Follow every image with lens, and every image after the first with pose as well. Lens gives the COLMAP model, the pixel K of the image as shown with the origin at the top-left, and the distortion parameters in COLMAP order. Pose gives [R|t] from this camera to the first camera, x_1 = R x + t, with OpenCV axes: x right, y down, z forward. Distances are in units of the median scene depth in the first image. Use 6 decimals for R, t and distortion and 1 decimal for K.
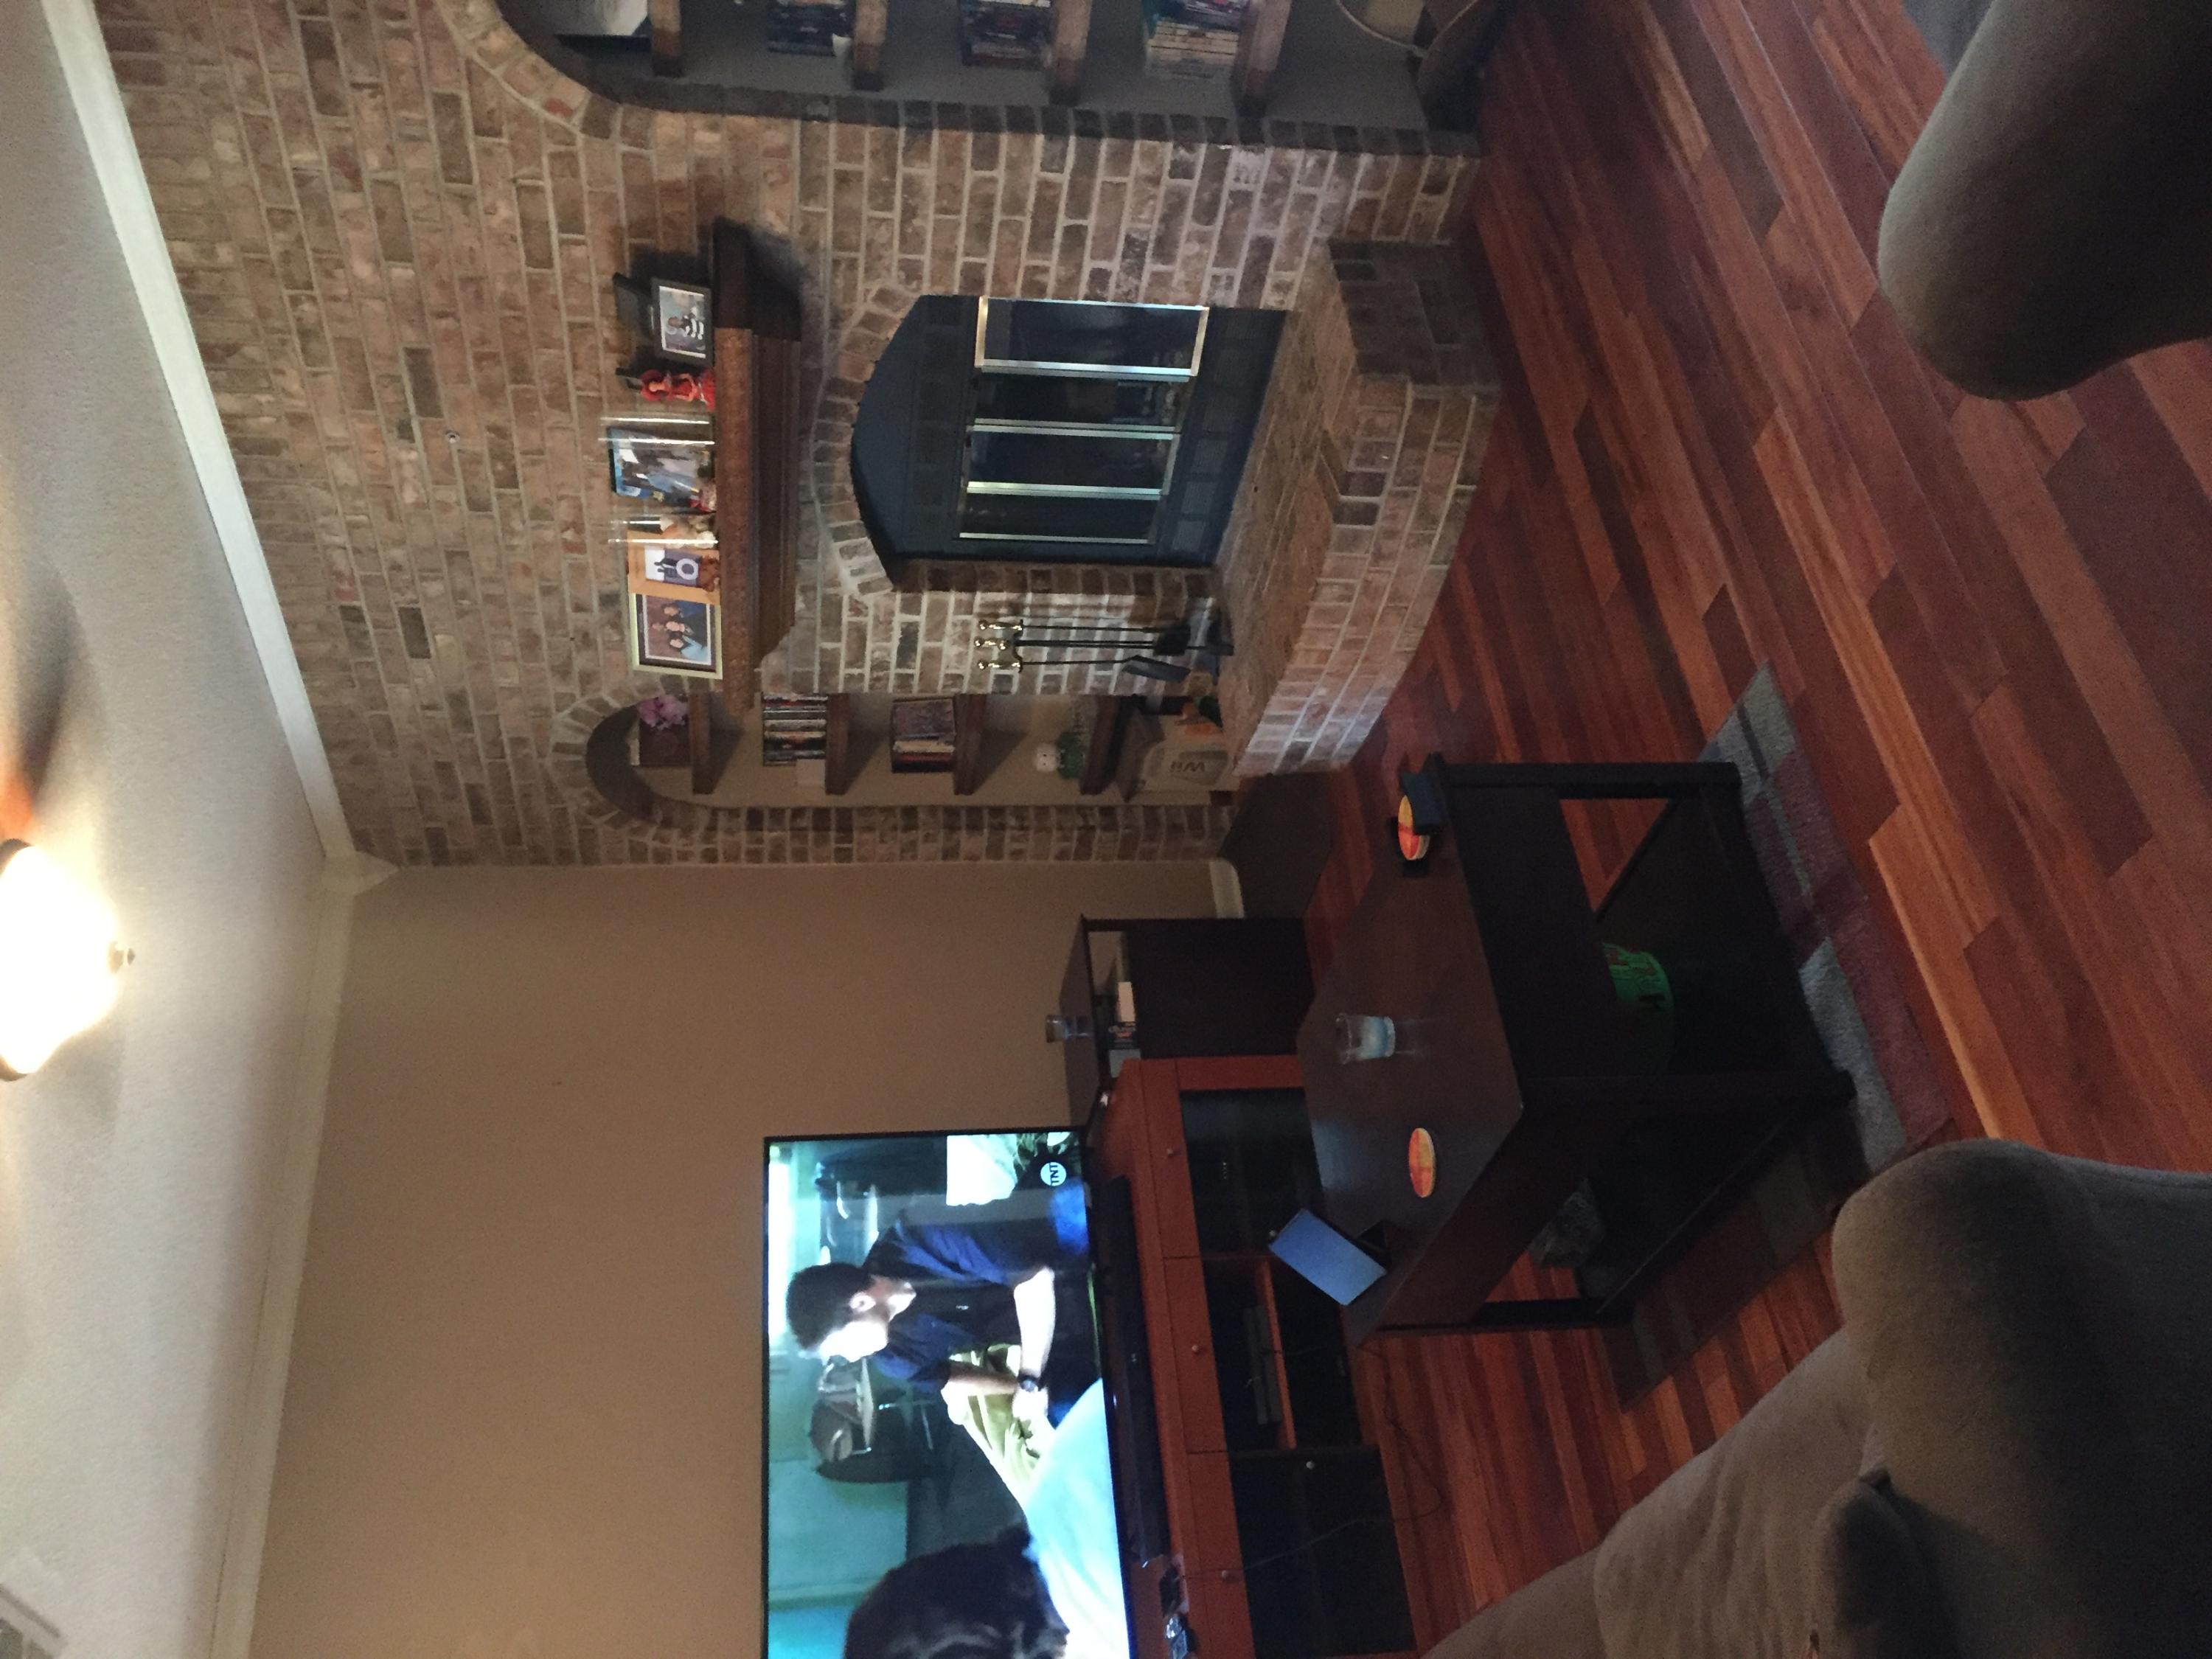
lens RADIAL K [[1899.5, 0, 1110.6], [0, 1899.5, 817.0], [0, 0, 1]] dist [0.082661, -0.118826]
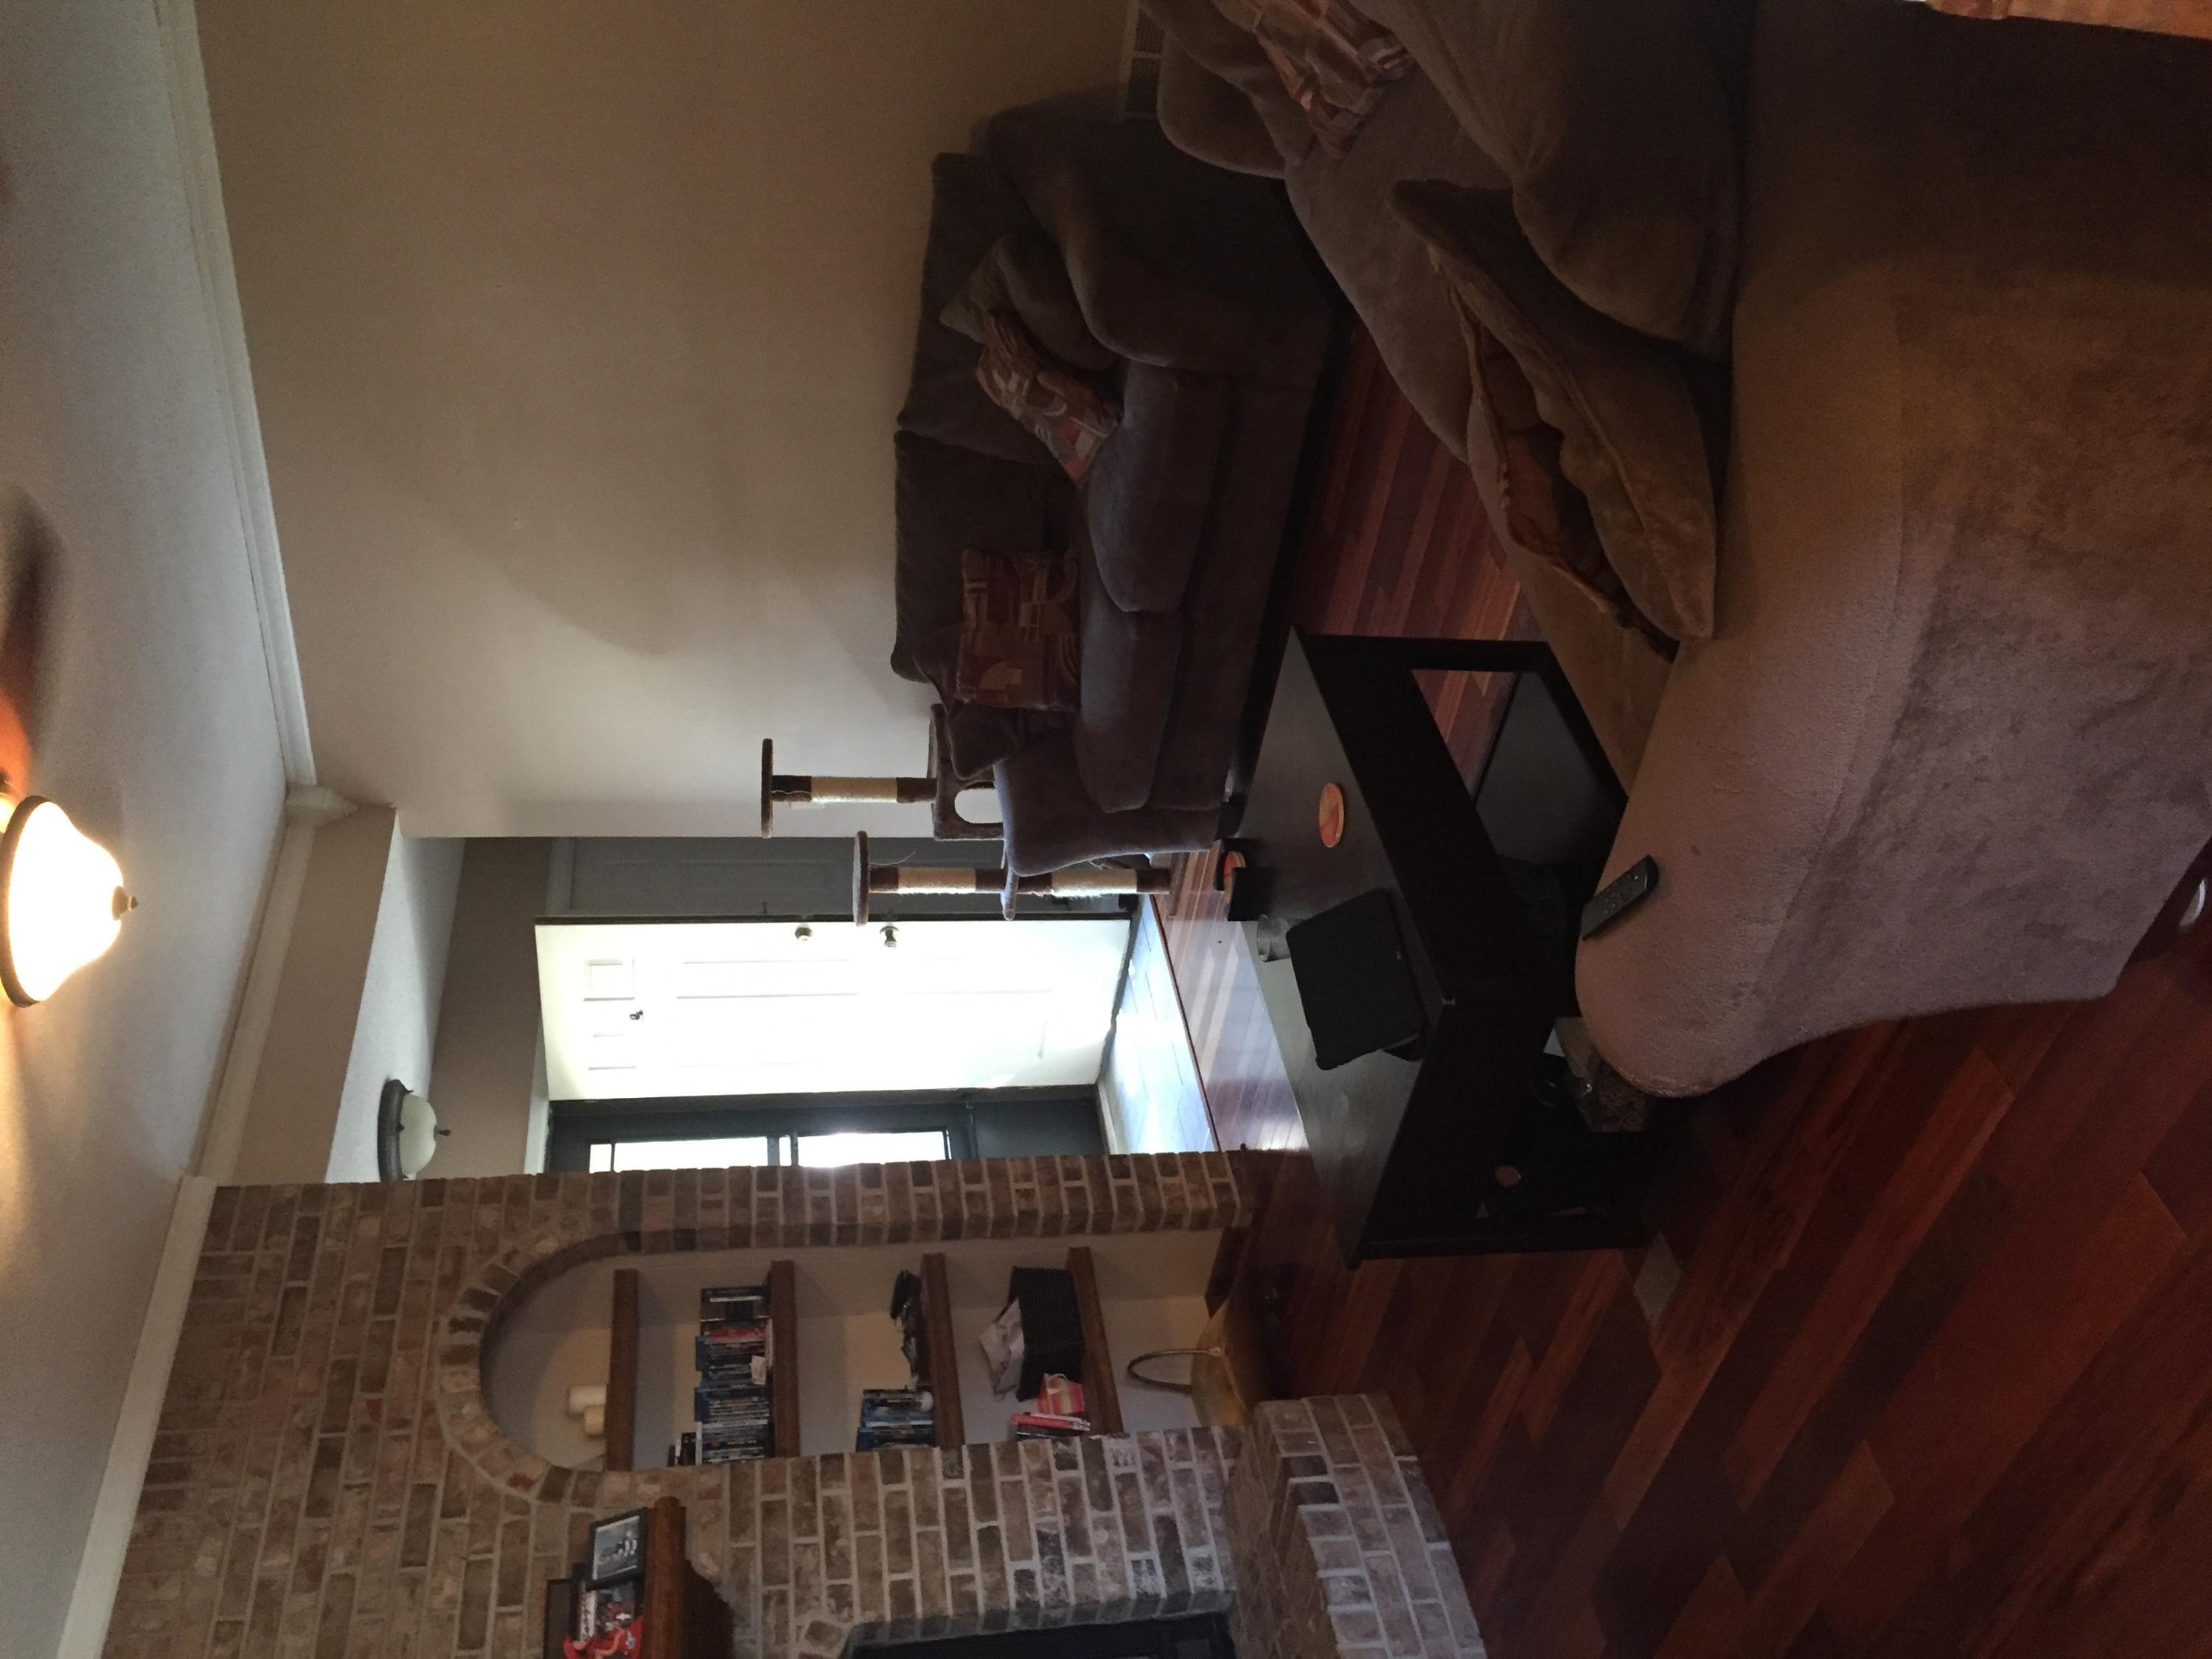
lens RADIAL K [[1899.5, 0, 1106.2], [0, 1899.5, 812.9], [0, 0, 1]] dist [0.082661, -0.118826]
pose [[0.954518, -0.166491, 0.247339, -0.154213], [0.198261, -0.265154, -0.943603, 0.827769], [0.222684, 0.949723, -0.220085, 0.866648]]
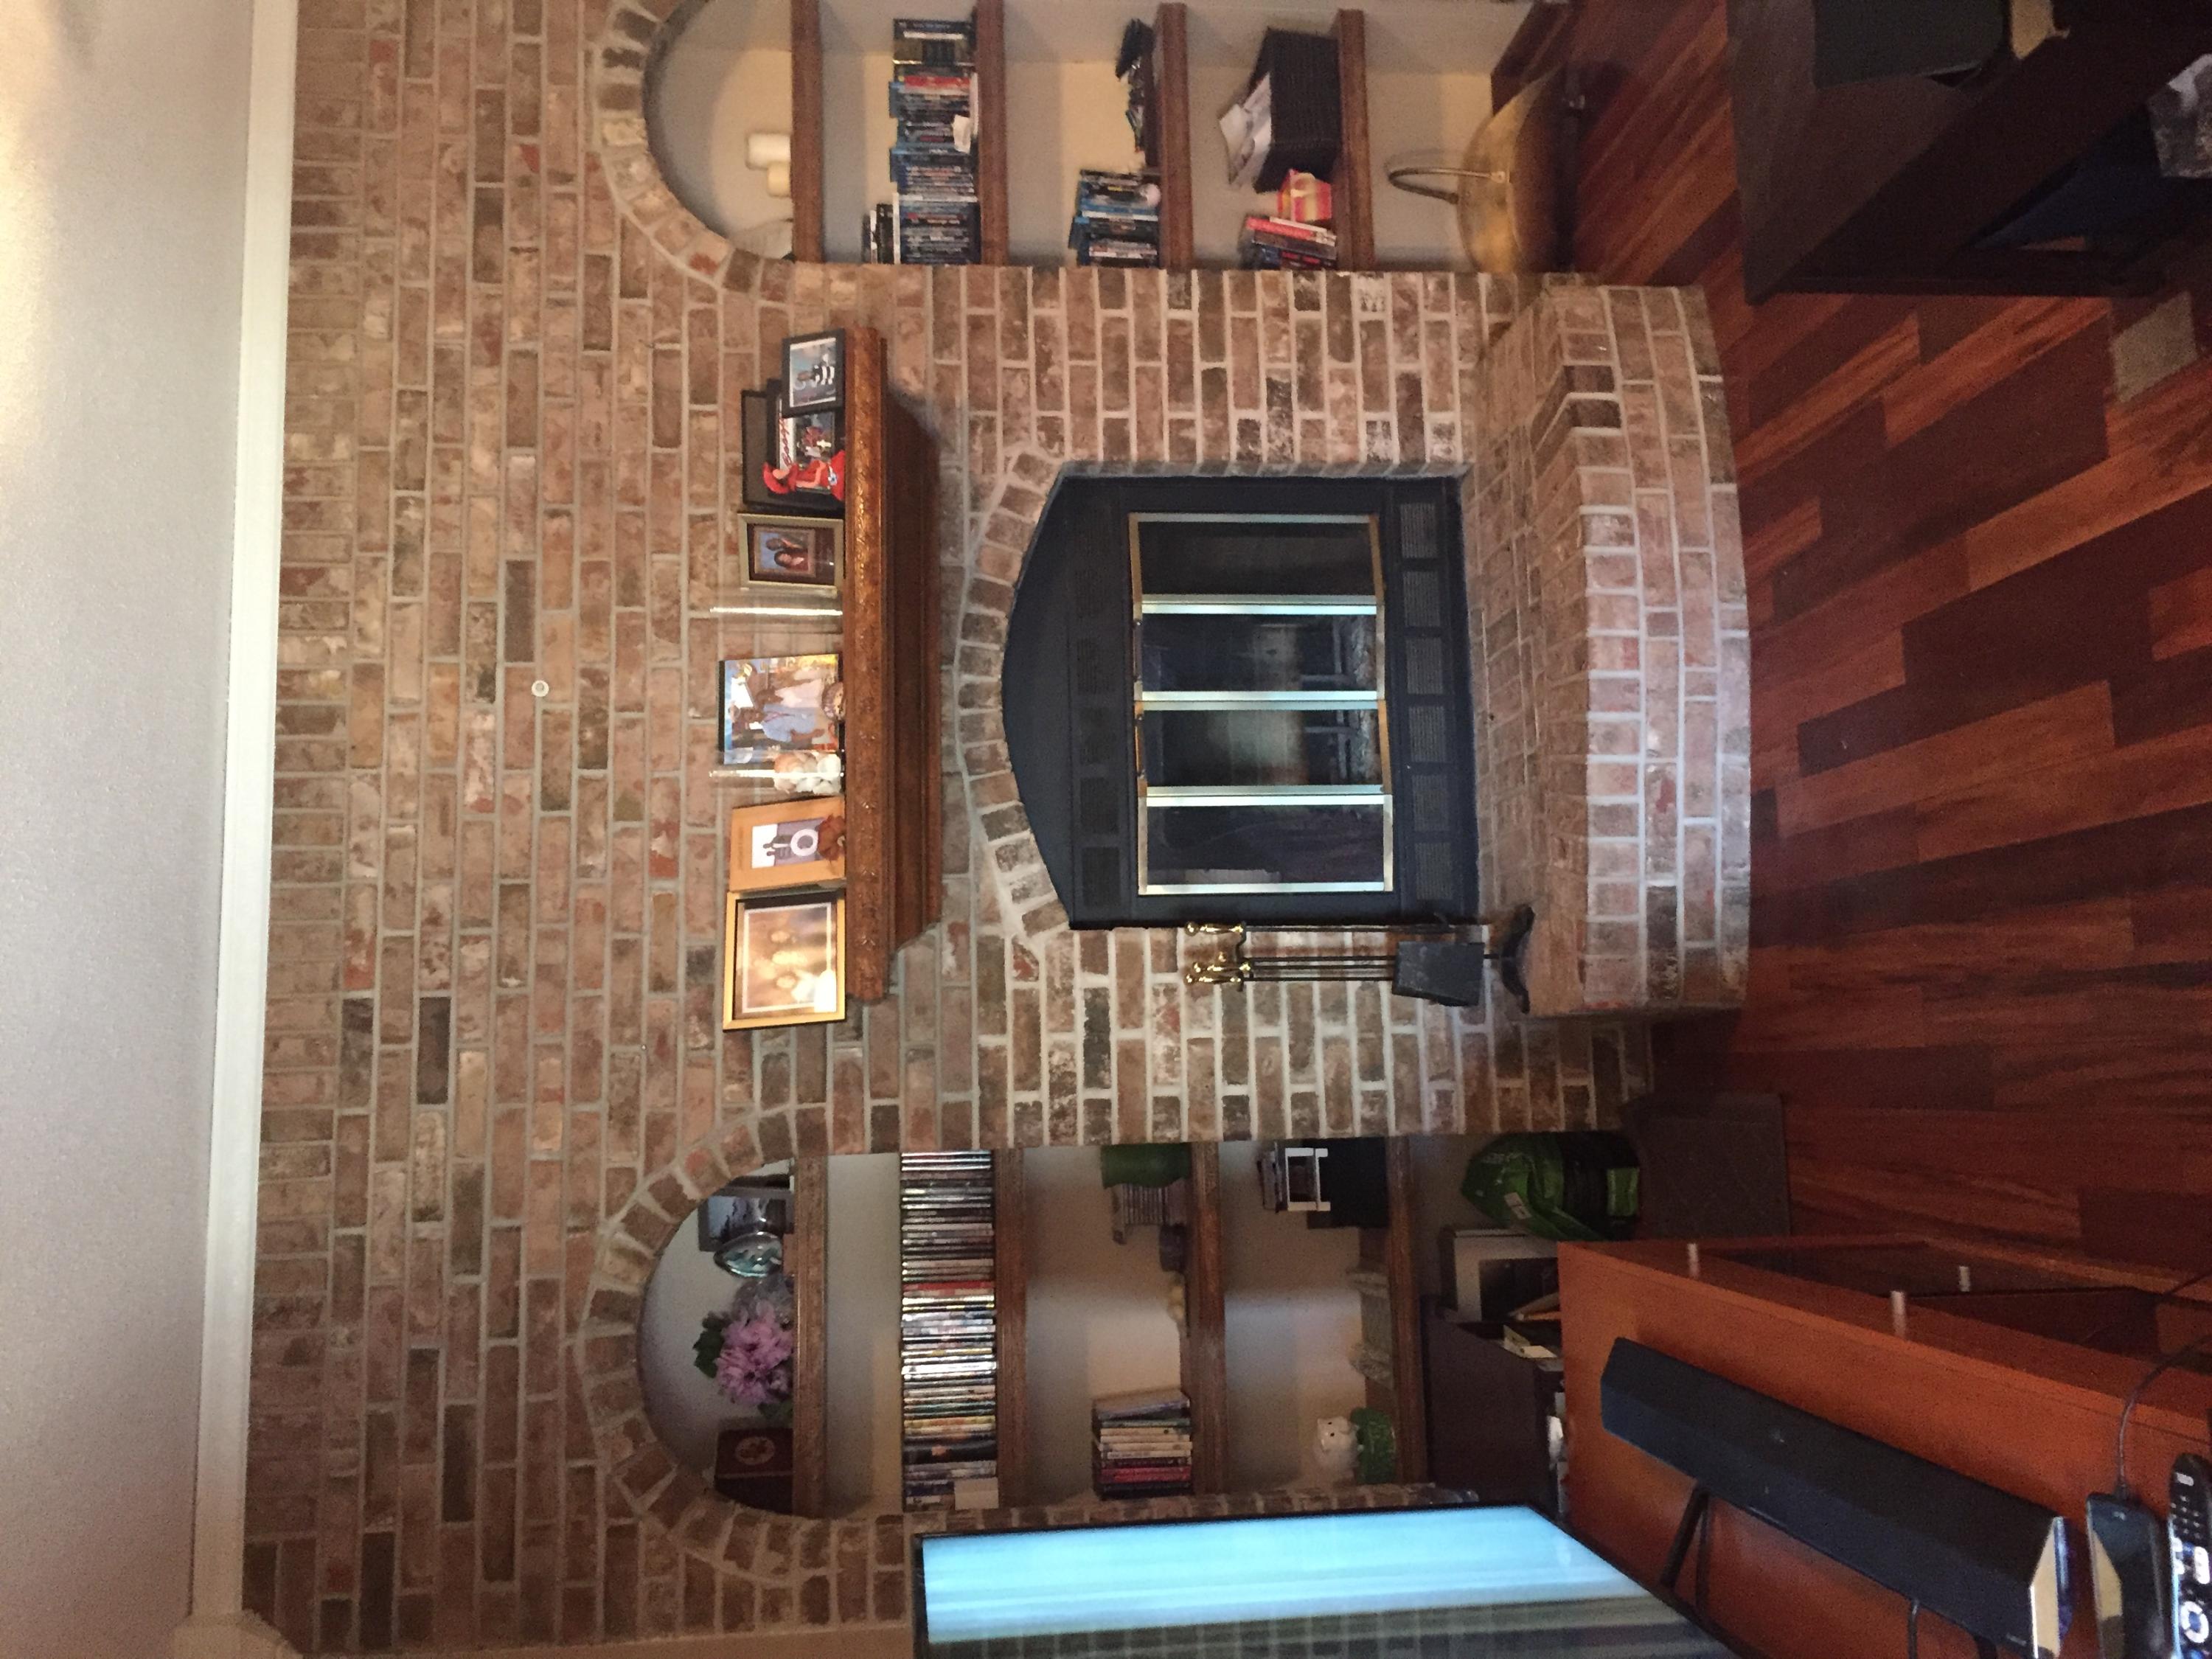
lens RADIAL K [[1899.5, 0, 1107.7], [0, 1899.5, 822.5], [0, 0, 1]] dist [0.082661, -0.118826]
pose [[0.985559, -0.166697, 0.029768, -0.138554], [0.103701, 0.455186, -0.884337, 0.649892], [0.133867, 0.874653, 0.465899, 0.738419]]
